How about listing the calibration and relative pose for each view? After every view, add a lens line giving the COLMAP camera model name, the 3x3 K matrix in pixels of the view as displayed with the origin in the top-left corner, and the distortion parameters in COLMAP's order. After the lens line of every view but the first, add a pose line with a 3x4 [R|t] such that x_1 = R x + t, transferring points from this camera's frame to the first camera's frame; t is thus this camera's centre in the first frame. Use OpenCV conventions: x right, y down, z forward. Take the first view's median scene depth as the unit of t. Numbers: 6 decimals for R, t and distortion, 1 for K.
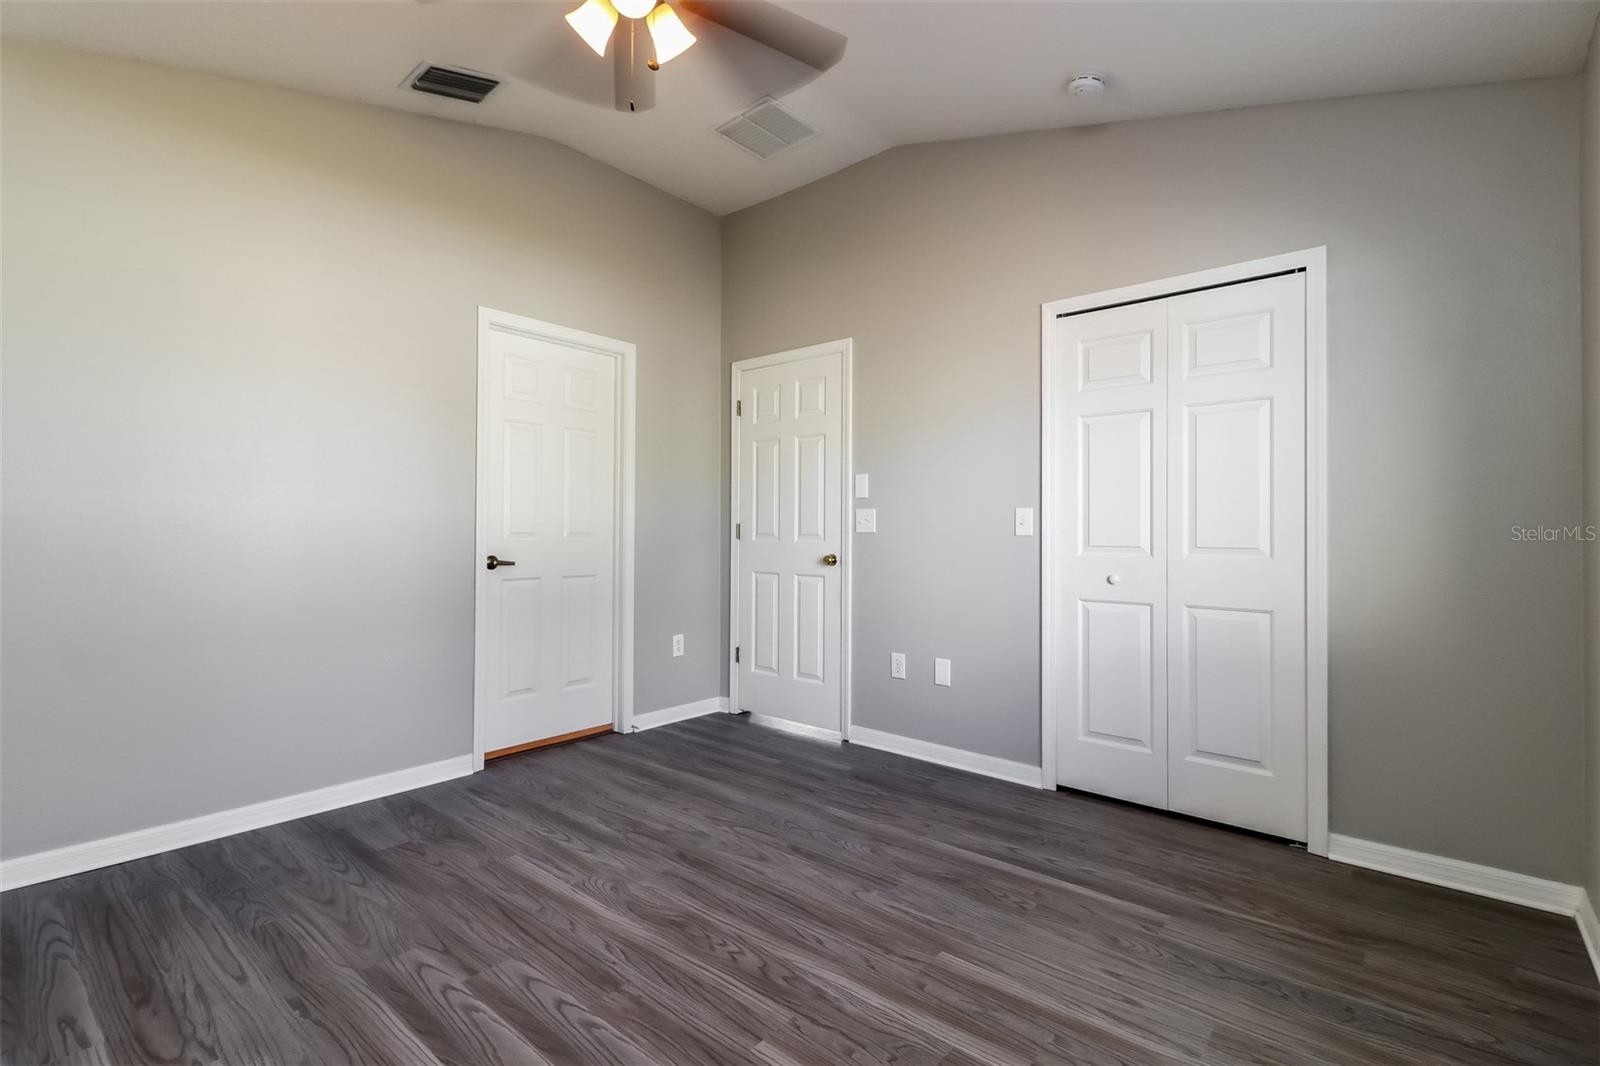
lens RADIAL K [[743.4, 0, 801.2], [0, 743.4, 530.2], [0, 0, 1]] dist [0.000884, 0.000215]
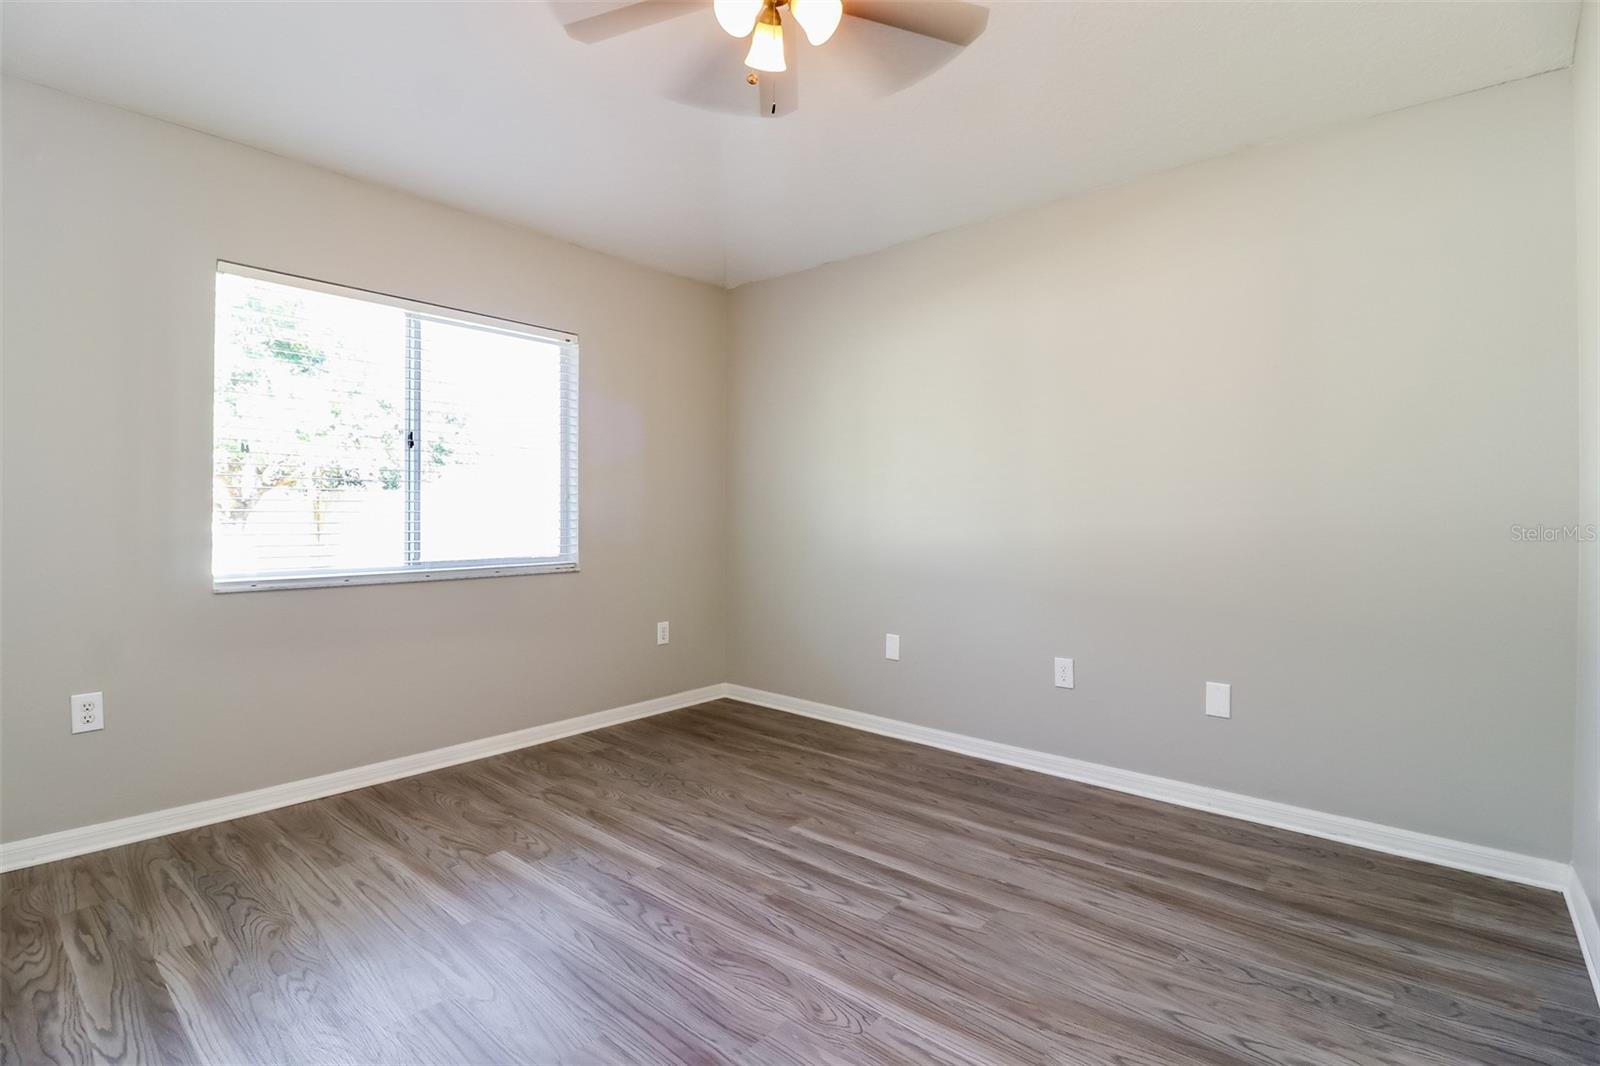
lens RADIAL K [[743.4, 0, 798.9], [0, 743.4, 526.9], [0, 0, 1]] dist [0.000884, 0.000215]
pose [[-0.999938, -0.009607, 0.005565, -0.277360], [-0.009550, 0.999903, 0.010129, 0.004409], [-0.005662, 0.010076, -0.999933, 2.047228]]
